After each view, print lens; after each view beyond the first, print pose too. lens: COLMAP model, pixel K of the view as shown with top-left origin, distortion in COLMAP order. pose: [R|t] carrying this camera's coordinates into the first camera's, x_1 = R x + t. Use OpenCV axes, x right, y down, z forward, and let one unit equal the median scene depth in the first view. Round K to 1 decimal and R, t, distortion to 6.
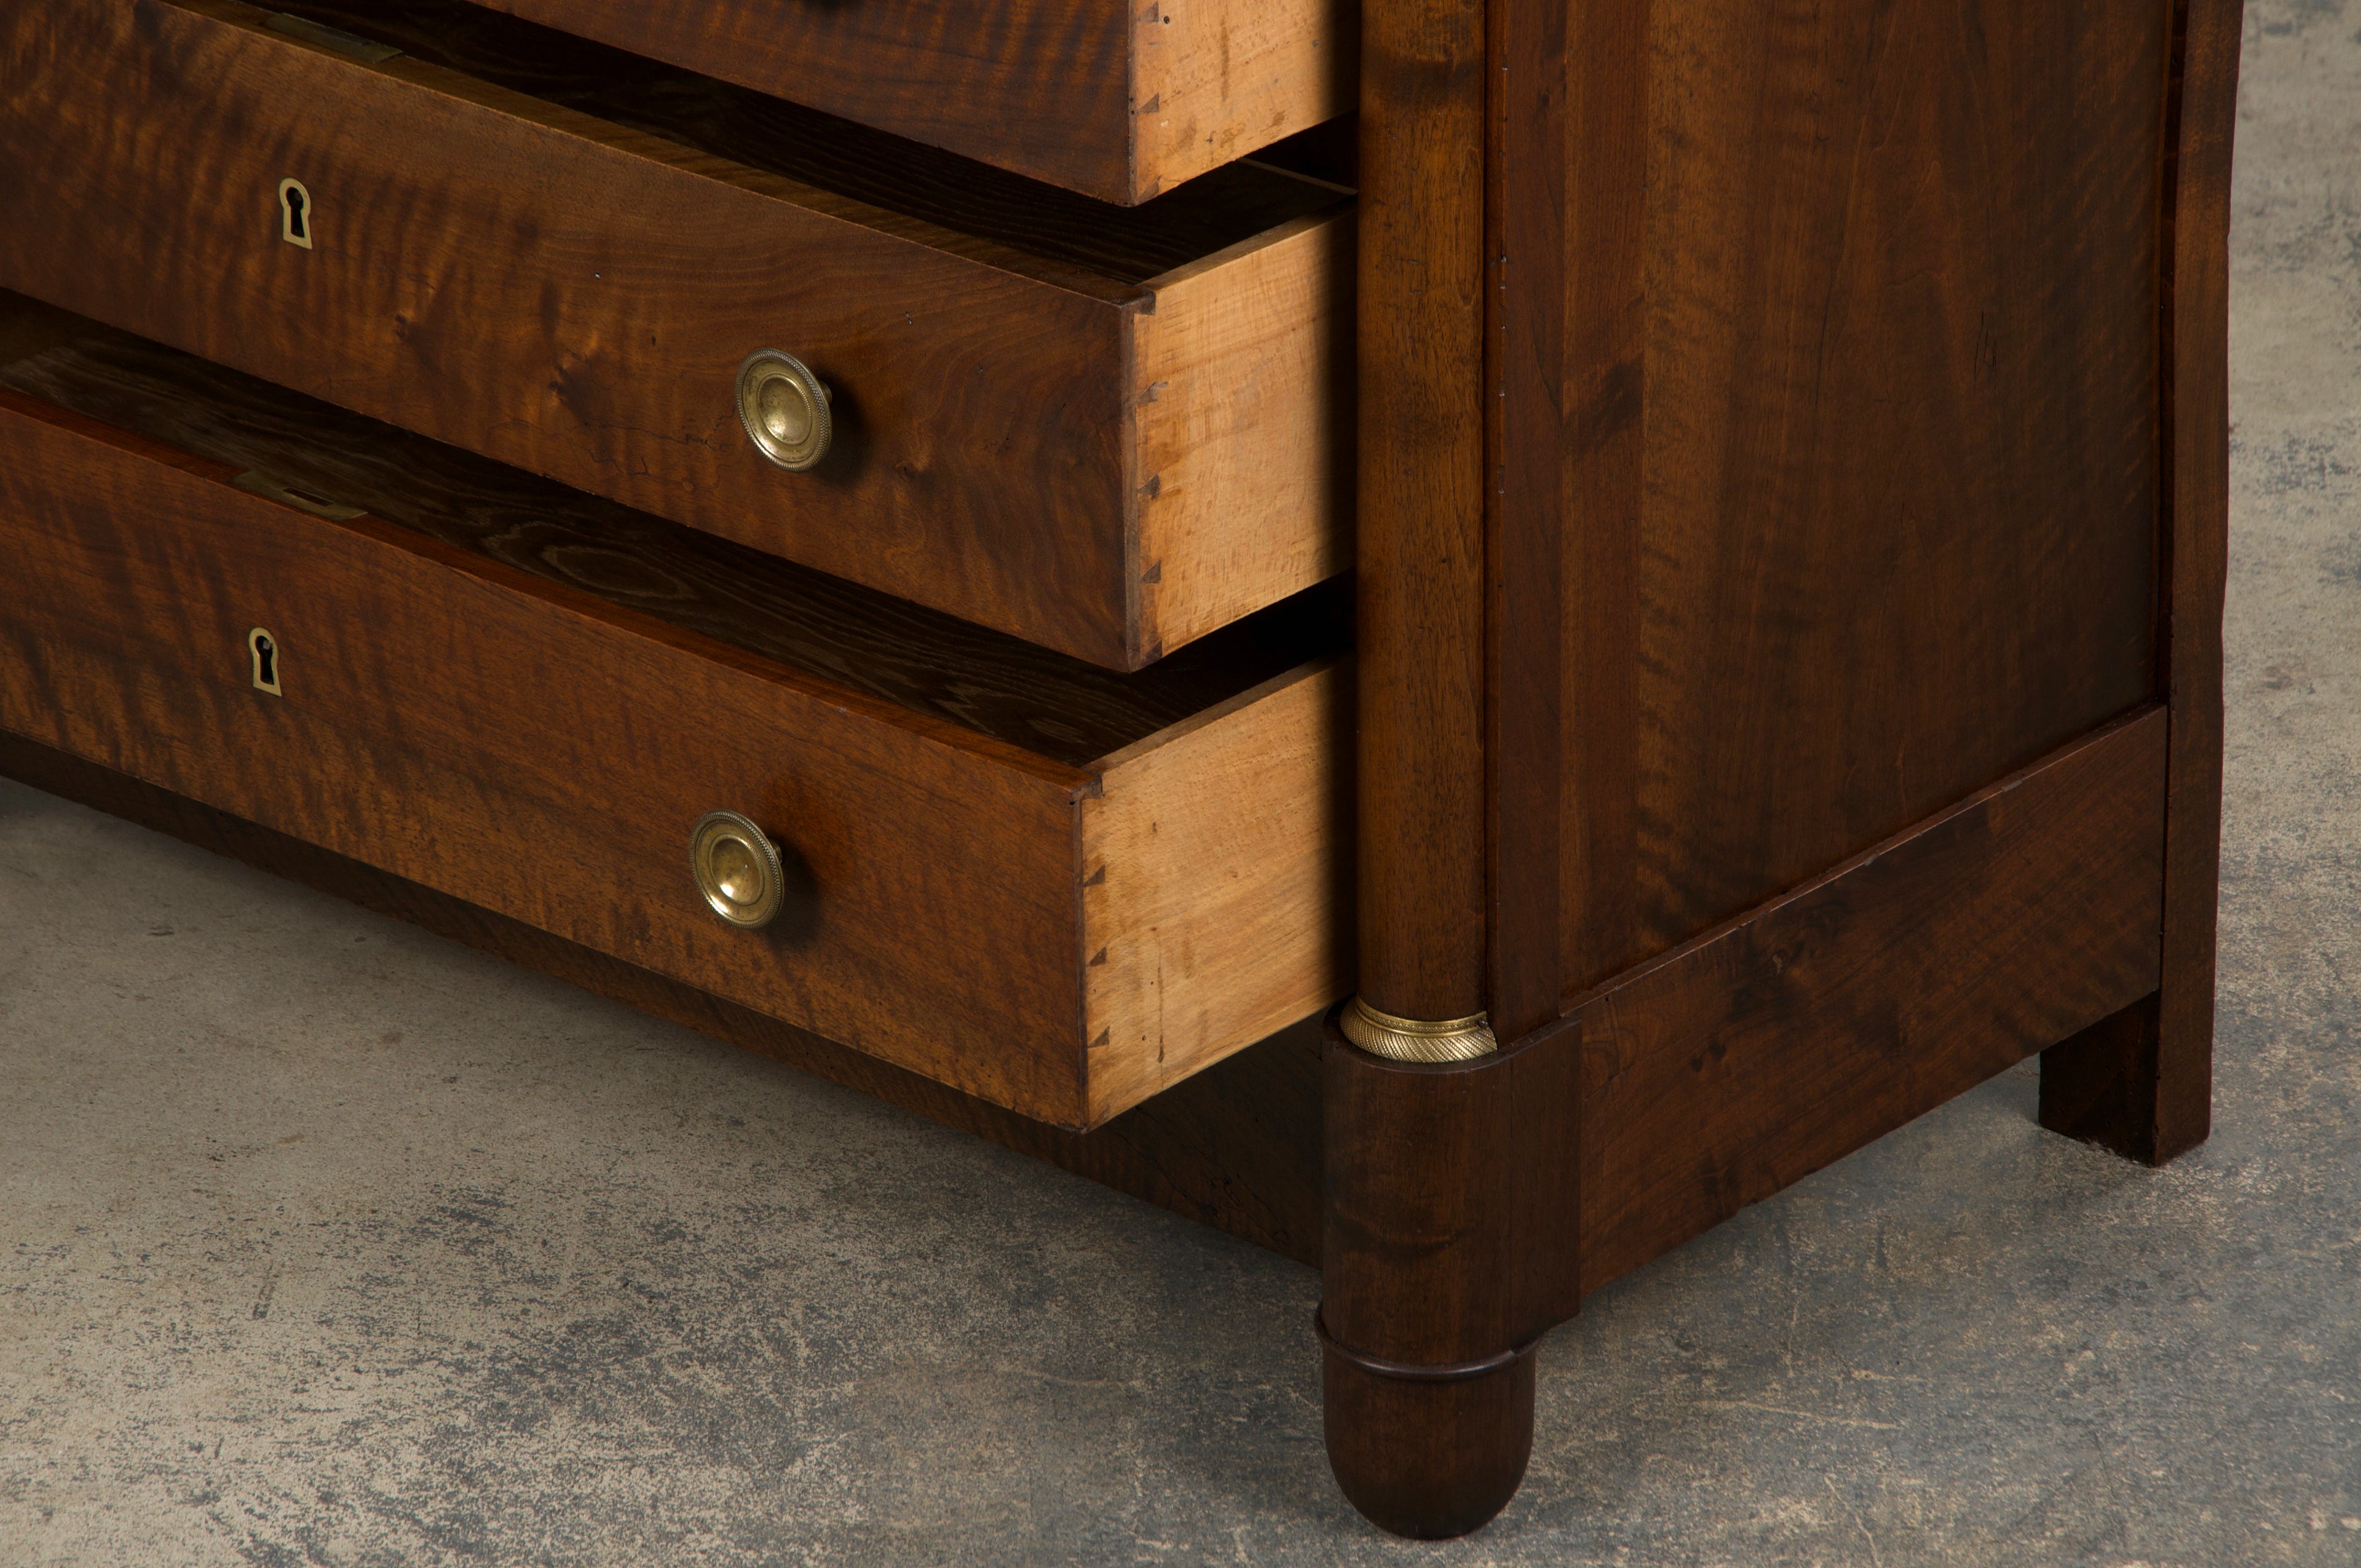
lens RADIAL K [[11242.6, 0, 1193.4], [0, 11242.6, 774.3], [0, 0, 1]] dist [1.747033, 0.000000]
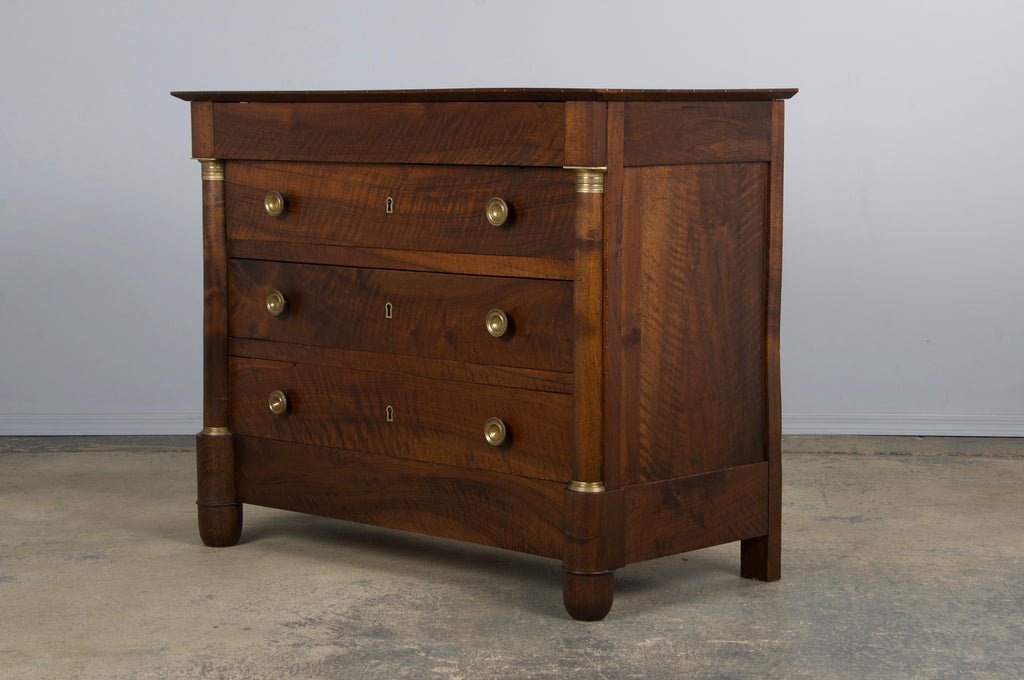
lens RADIAL K [[2503.6, 0, 524.9], [0, 2503.6, 316.8], [0, 0, 1]] dist [0.510162, 0.000000]
pose [[0.999077, 0.016998, -0.039440, 0.032784], [-0.028723, 0.947198, -0.319359, 0.259868], [0.031929, 0.320197, 0.946813, 0.095940]]
